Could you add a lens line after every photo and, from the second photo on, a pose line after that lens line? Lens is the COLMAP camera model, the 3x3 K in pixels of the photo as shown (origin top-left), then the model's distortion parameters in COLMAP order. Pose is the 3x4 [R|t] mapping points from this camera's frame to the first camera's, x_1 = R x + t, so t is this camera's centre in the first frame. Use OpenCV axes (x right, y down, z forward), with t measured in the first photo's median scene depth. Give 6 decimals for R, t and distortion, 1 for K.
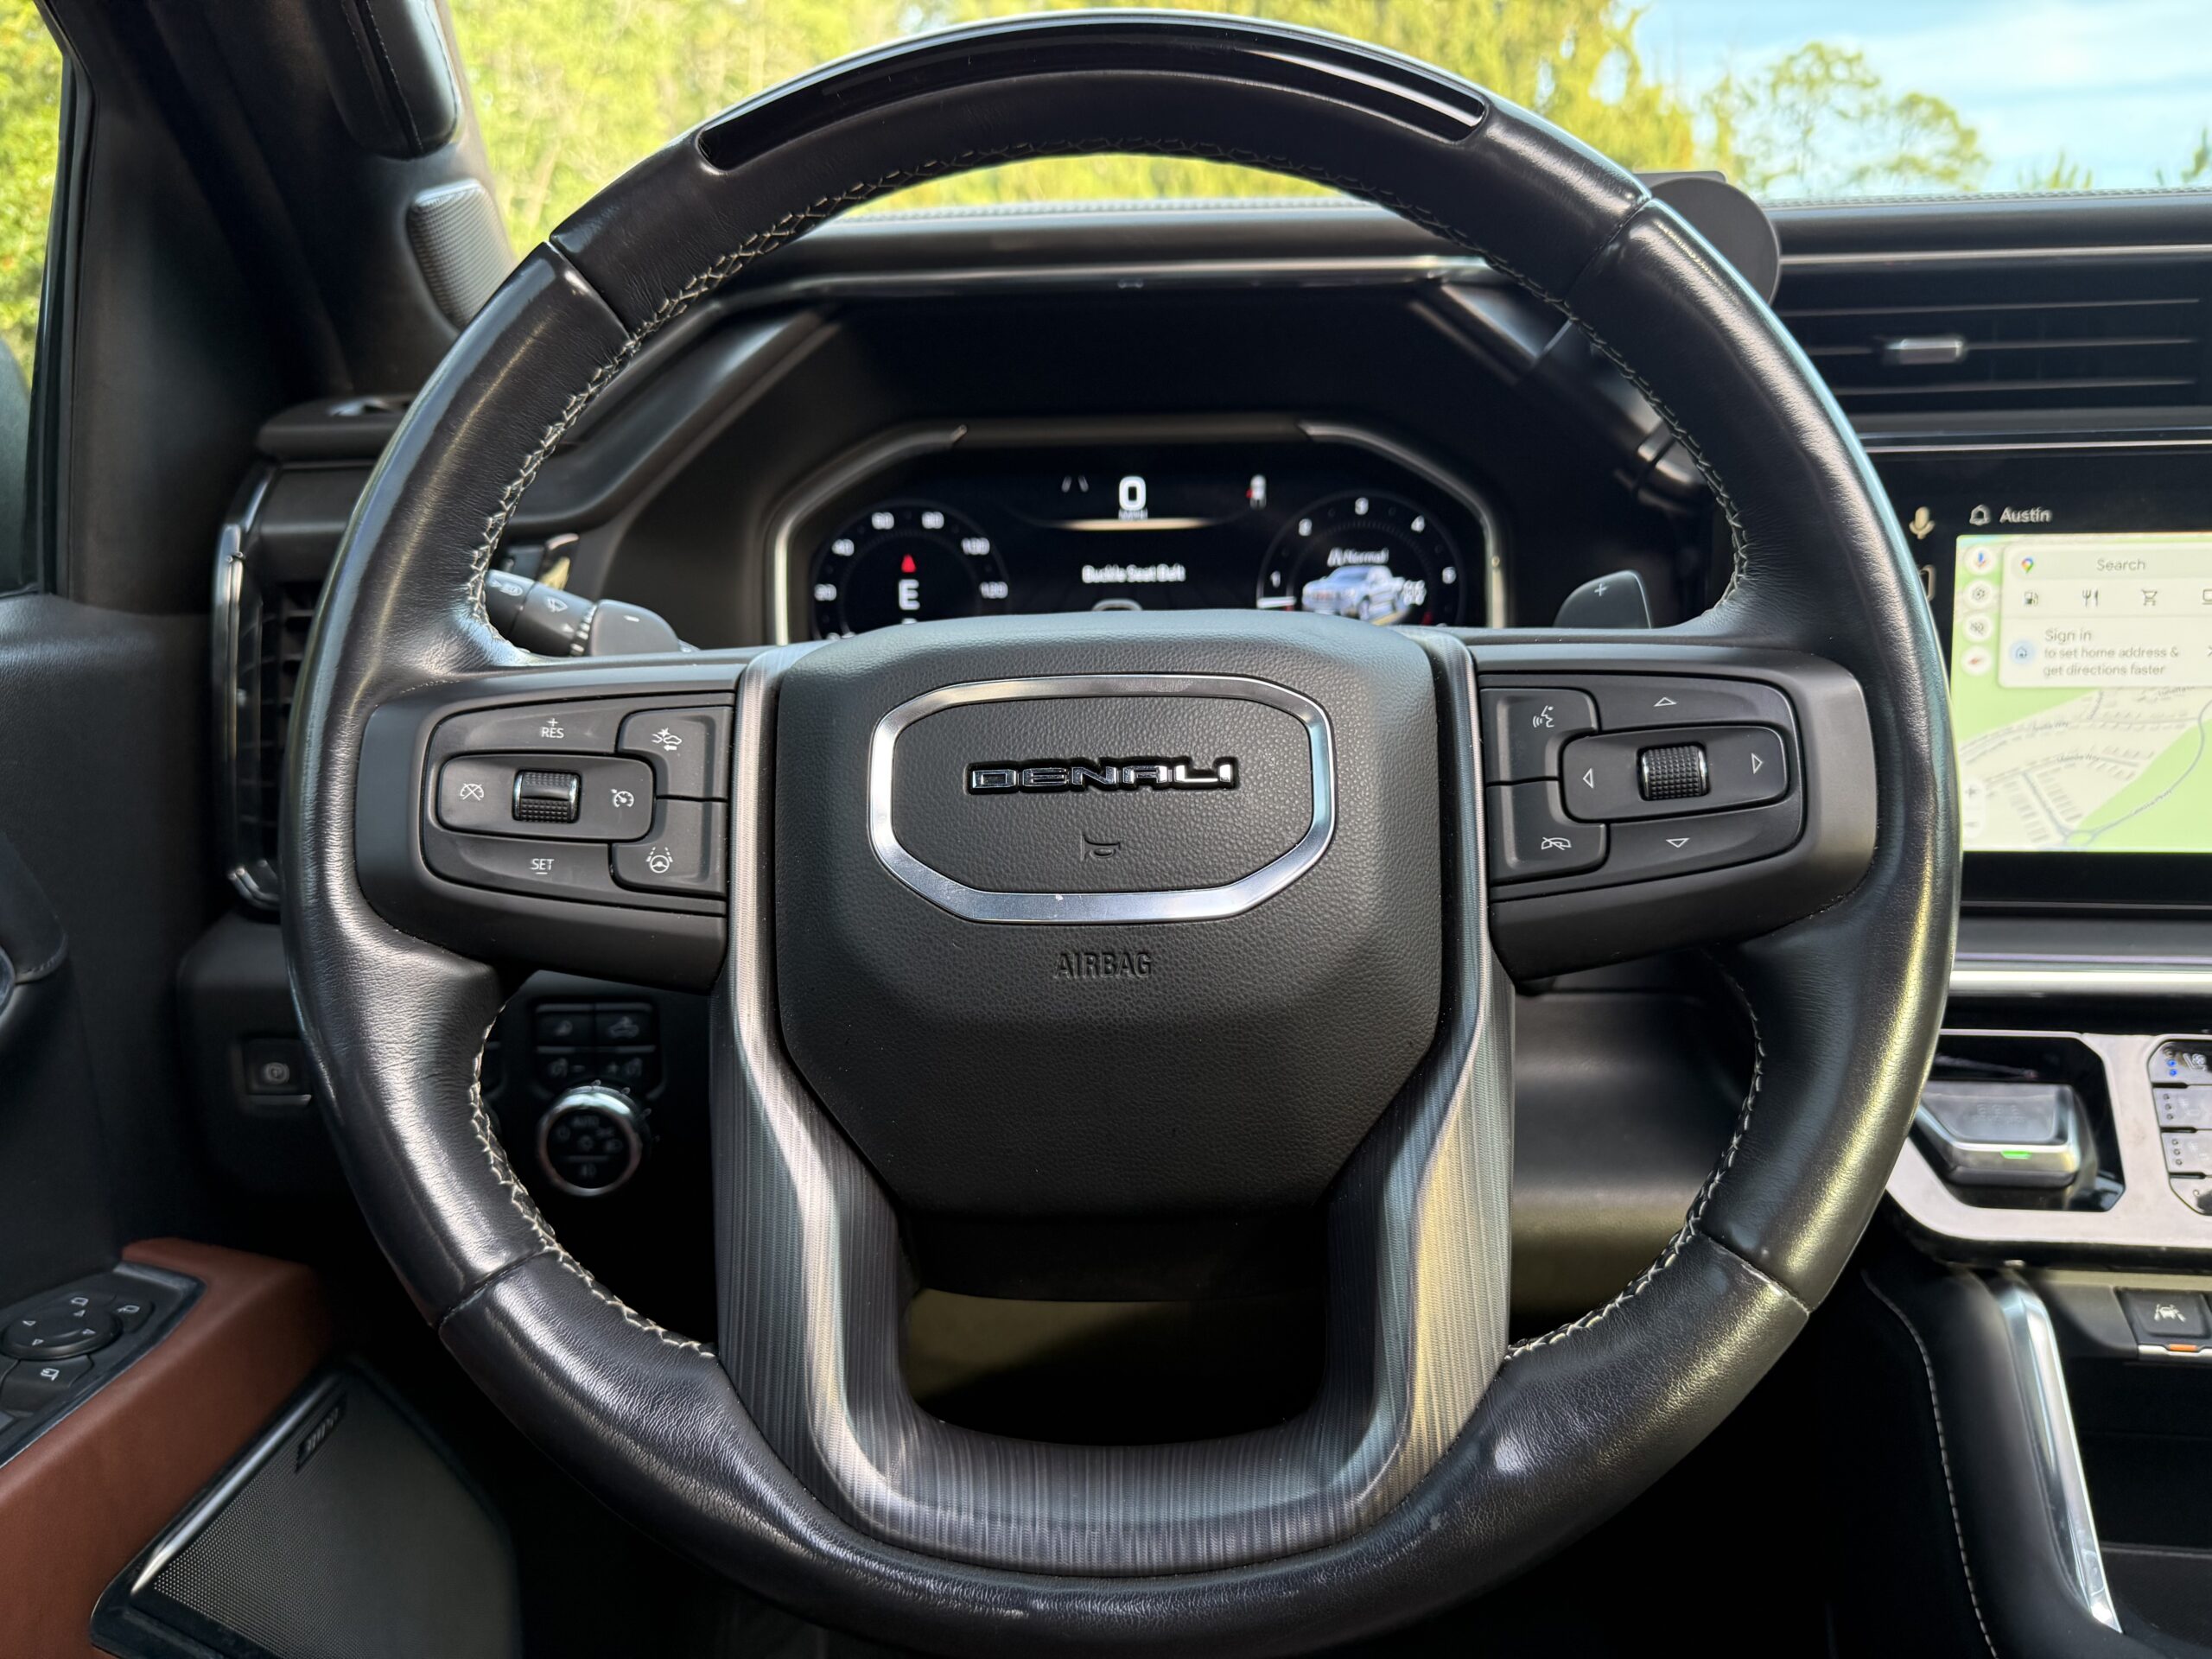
lens RADIAL K [[1590.7, 0, 1103.9], [0, 1590.7, 844.9], [0, 0, 1]] dist [0.034661, -0.069709]
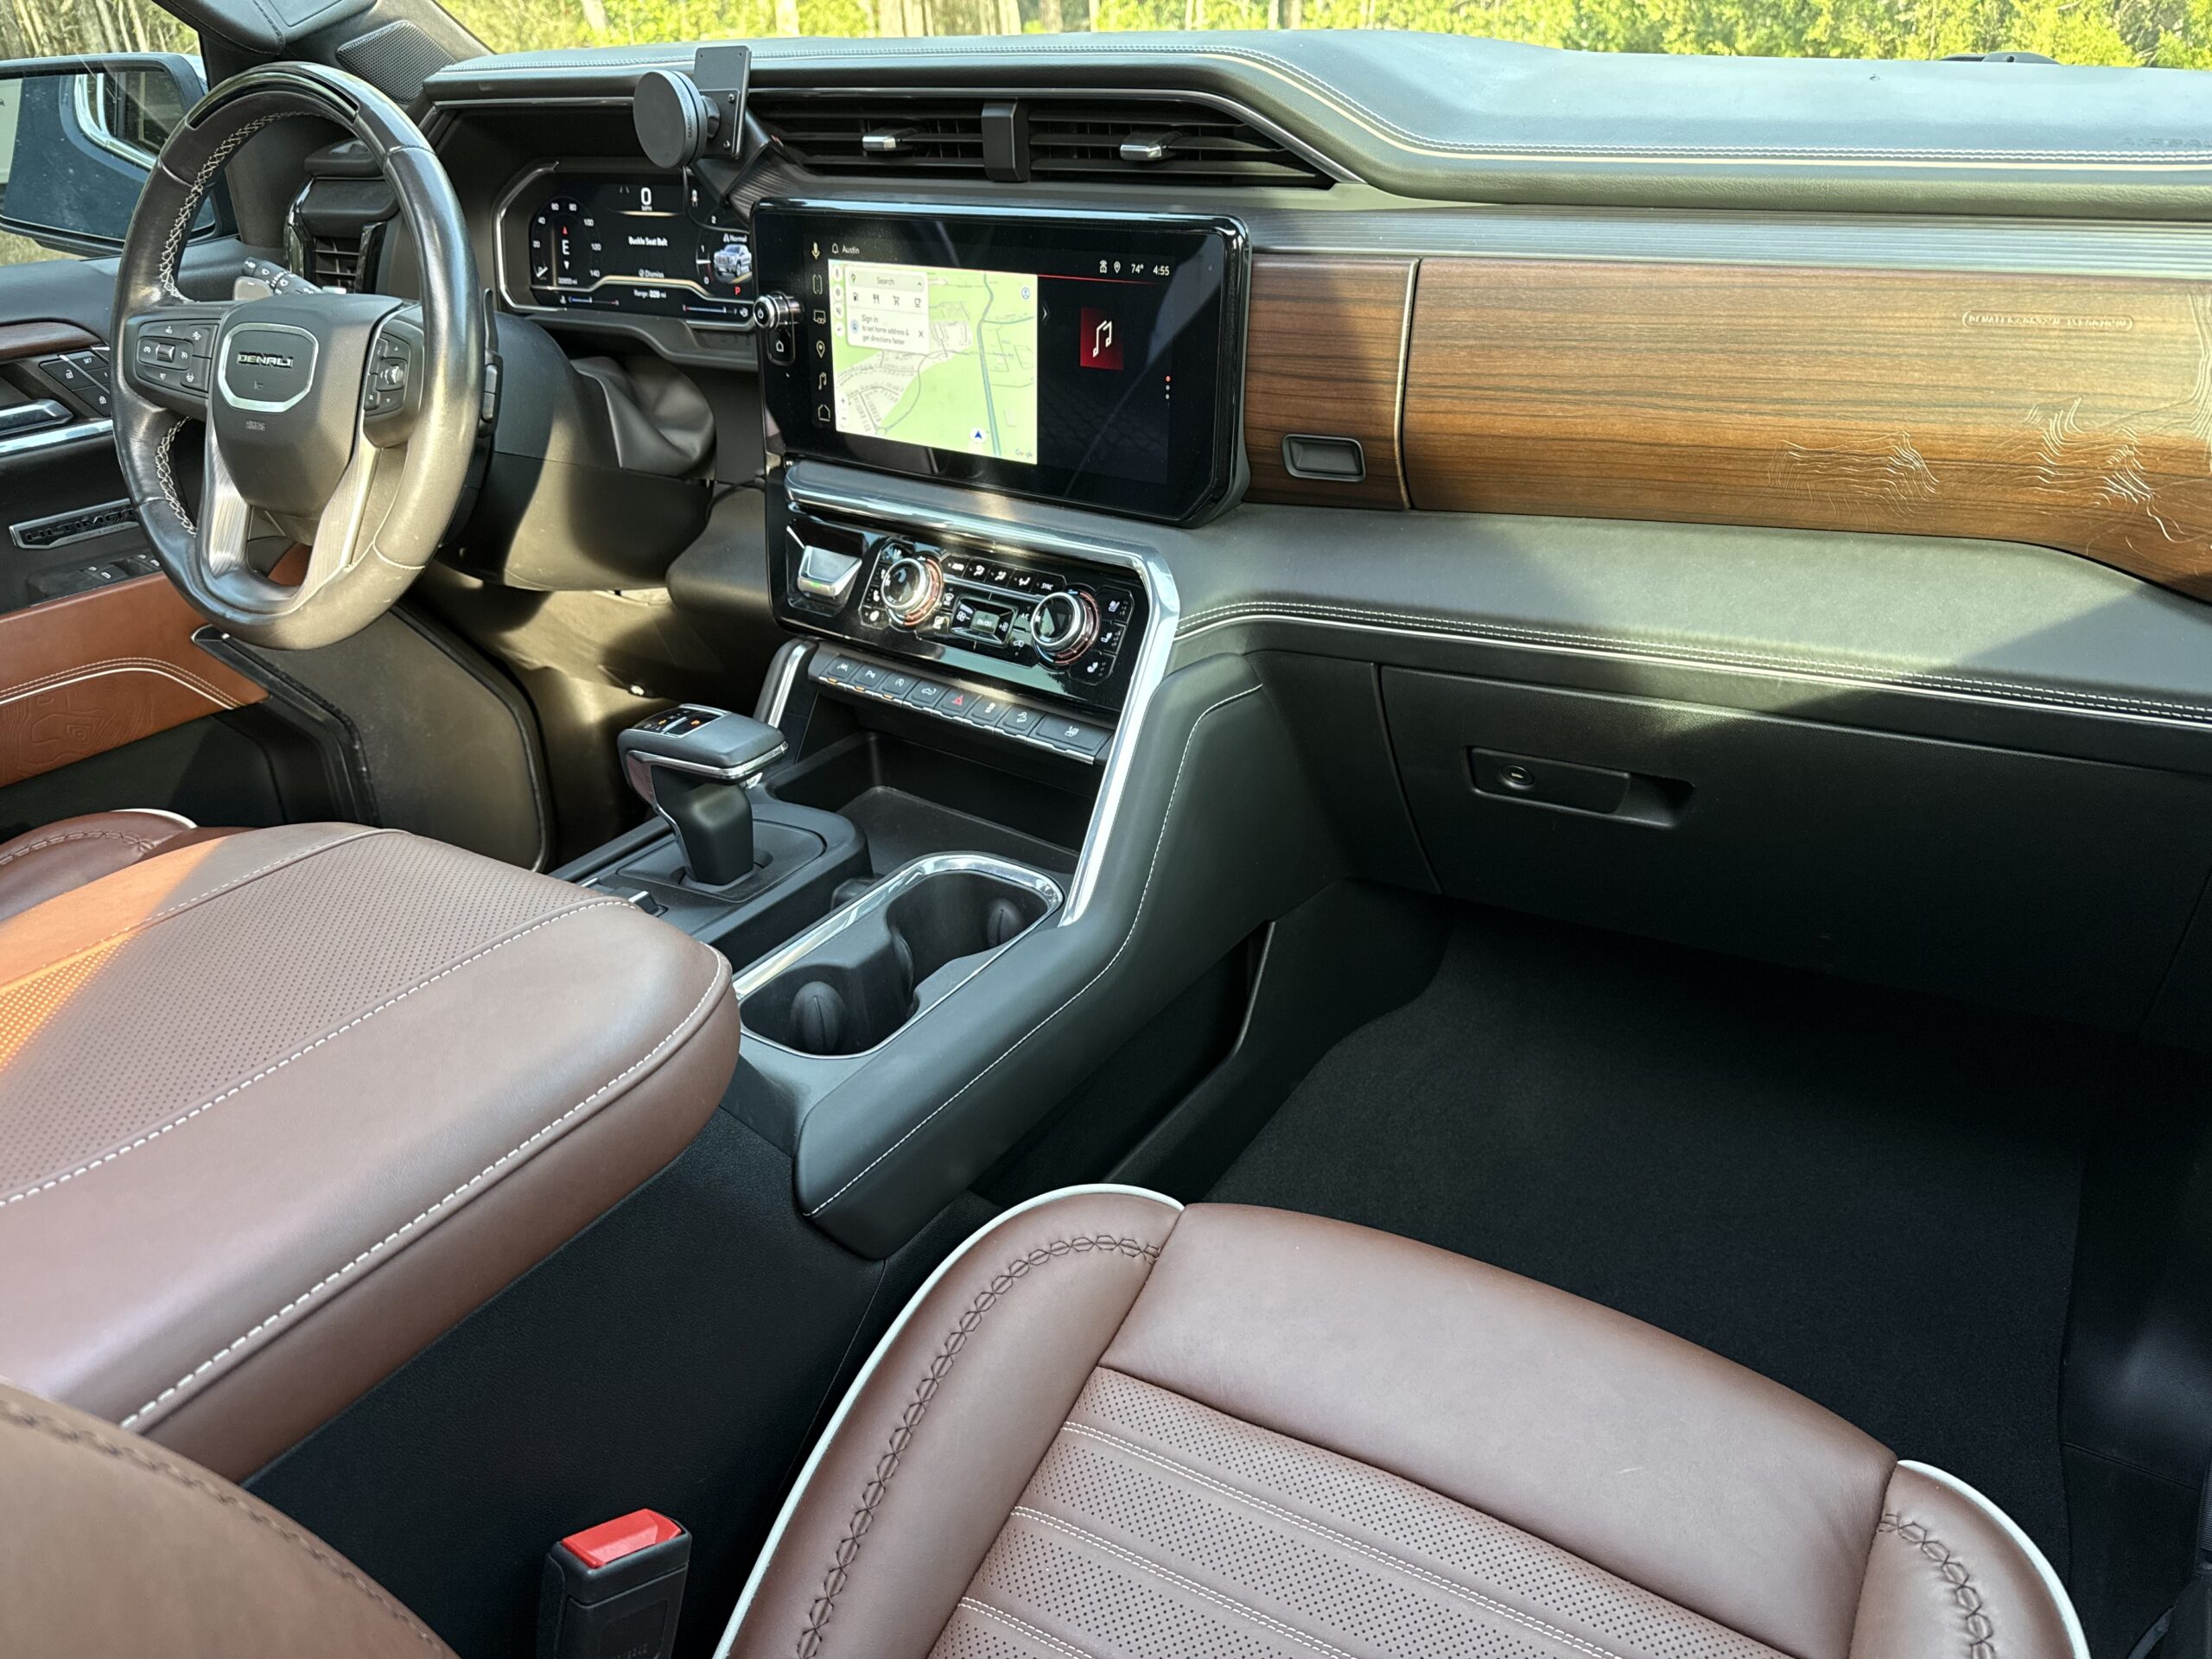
lens RADIAL K [[1550.4, 0, 1111.1], [0, 1550.4, 861.9], [0, 0, 1]] dist [0.001768, -0.005524]
pose [[0.873903, 0.221789, -0.432555, 1.859412], [-0.080433, 0.943555, 0.321301, -0.142543], [0.479400, -0.245994, 0.842415, -0.595076]]
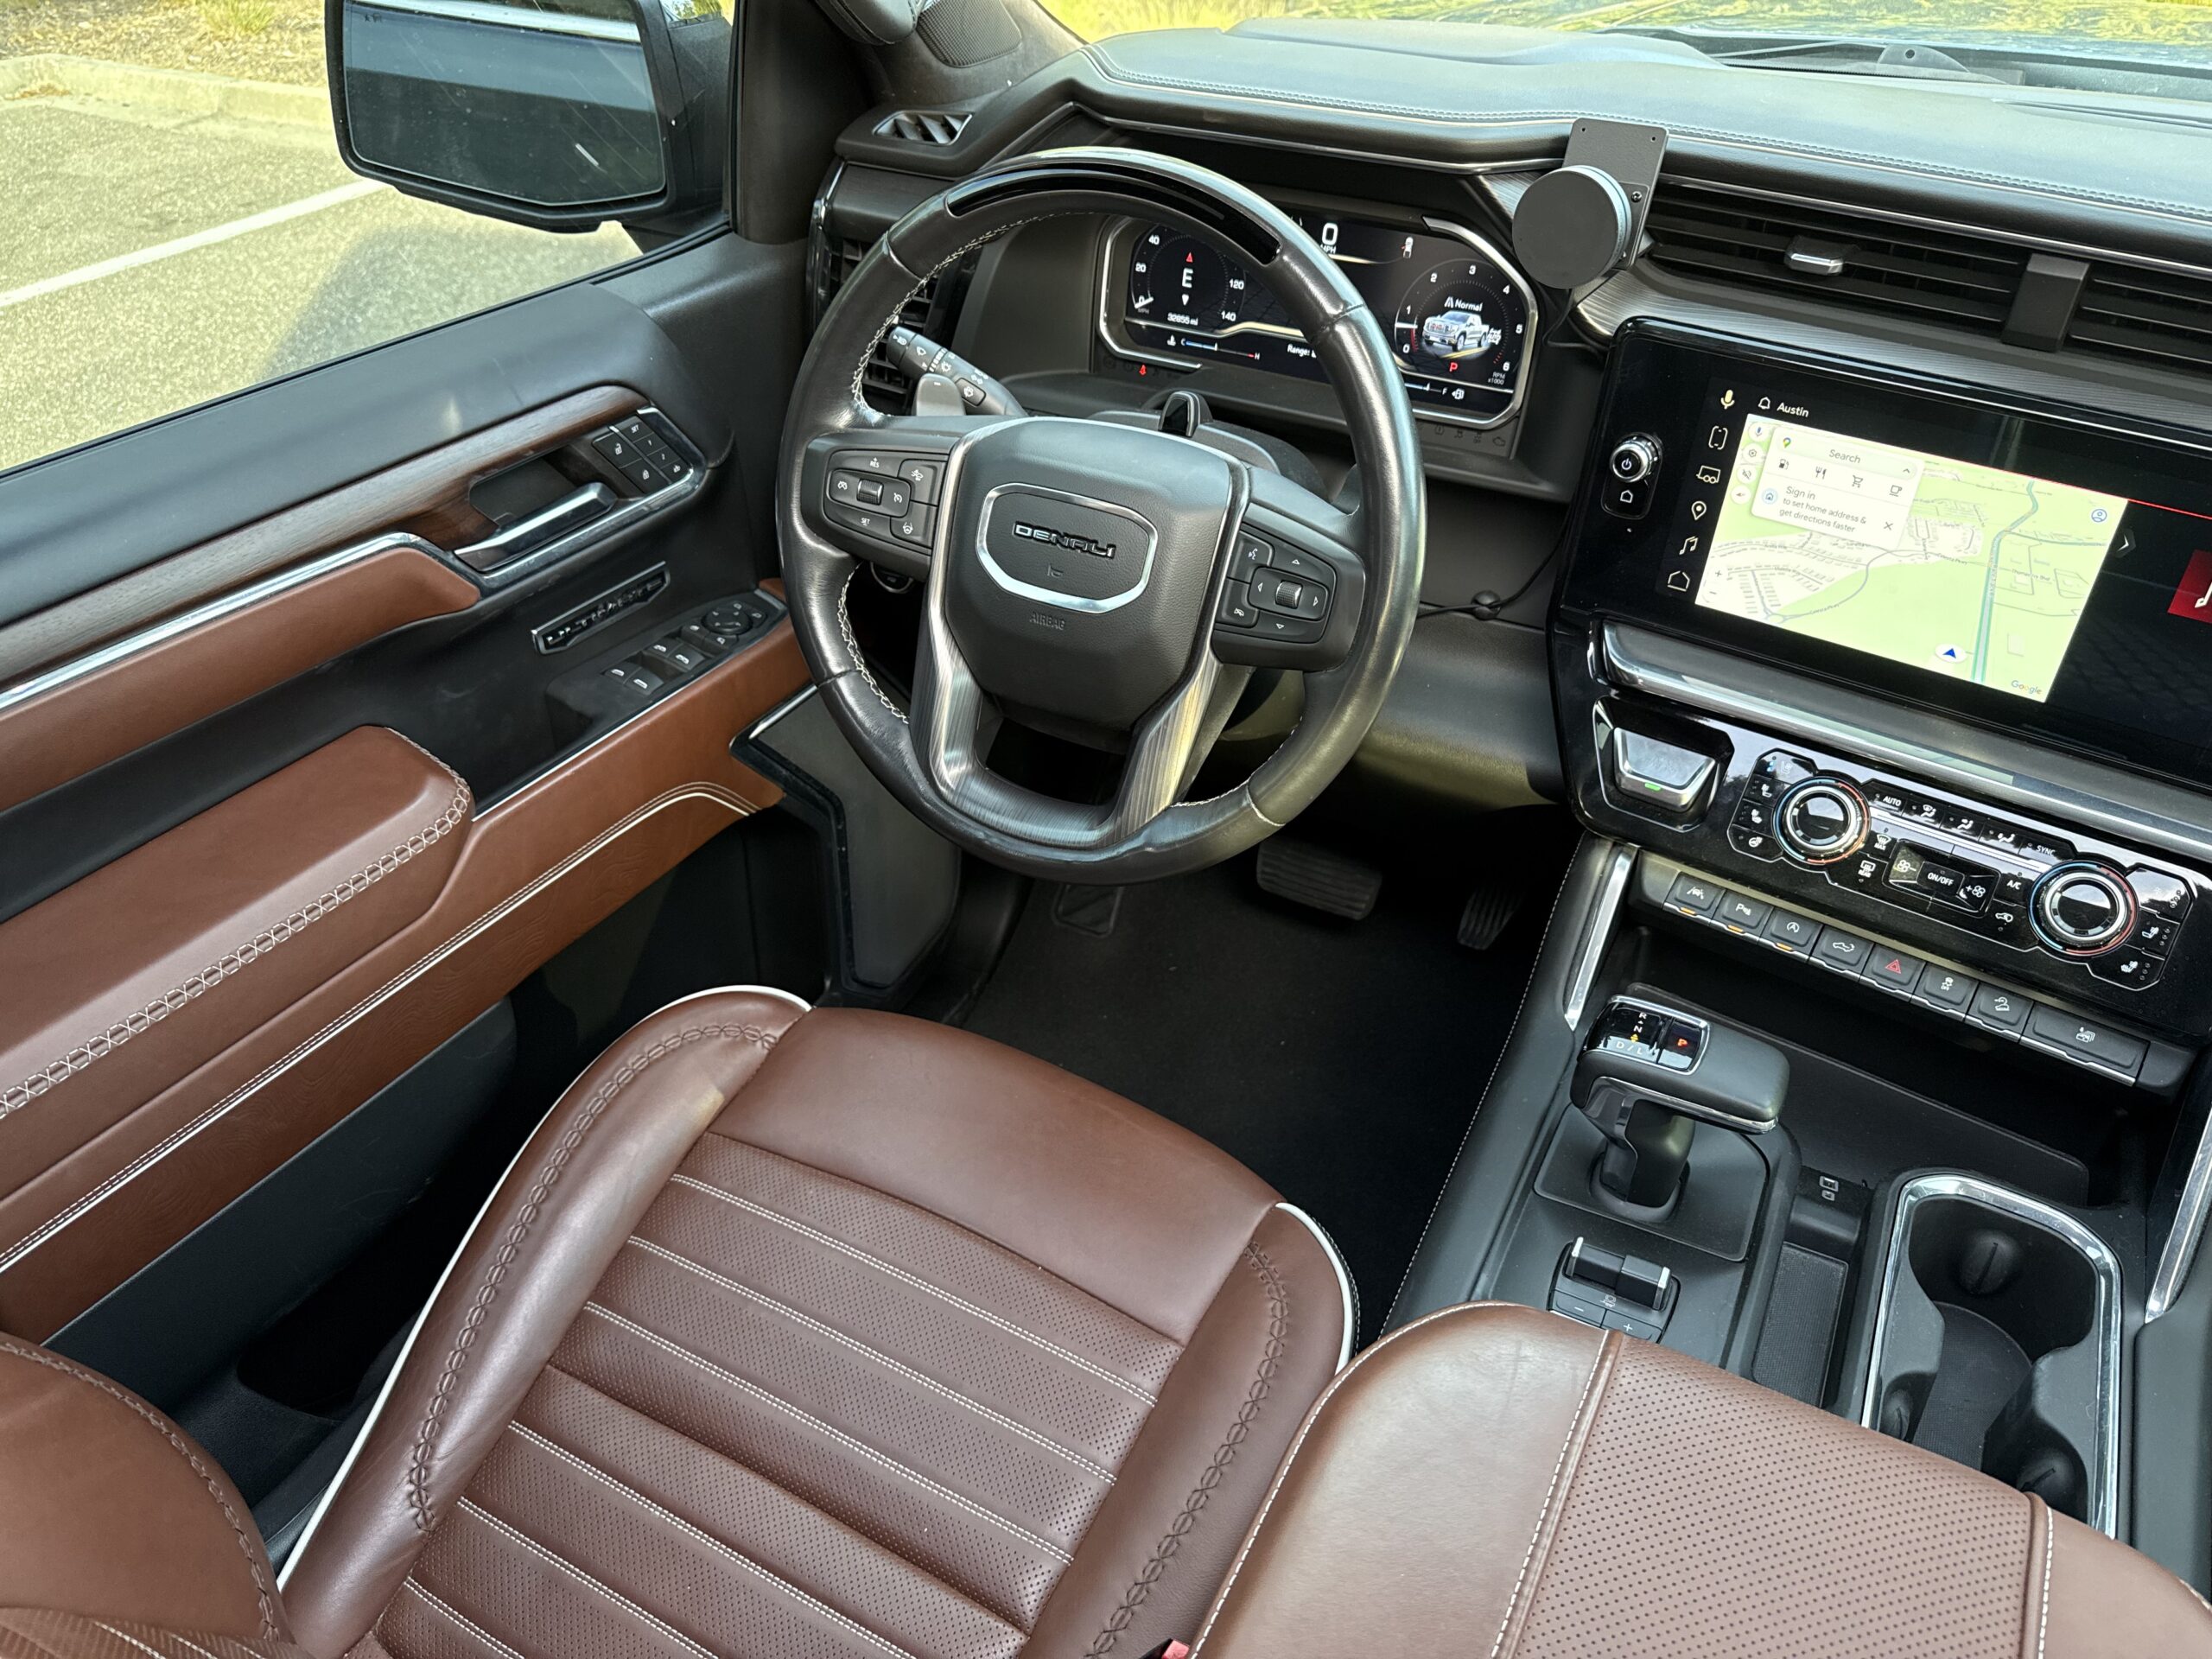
lens RADIAL K [[1577.6, 0, 1106.0], [0, 1577.6, 846.4], [0, 0, 1]] dist [0.048143, -0.072937]
pose [[0.898871, 0.284658, -0.333166, 0.631751], [-0.113322, 0.885419, 0.450767, -0.461293], [0.423307, -0.367427, 0.828136, -0.708411]]
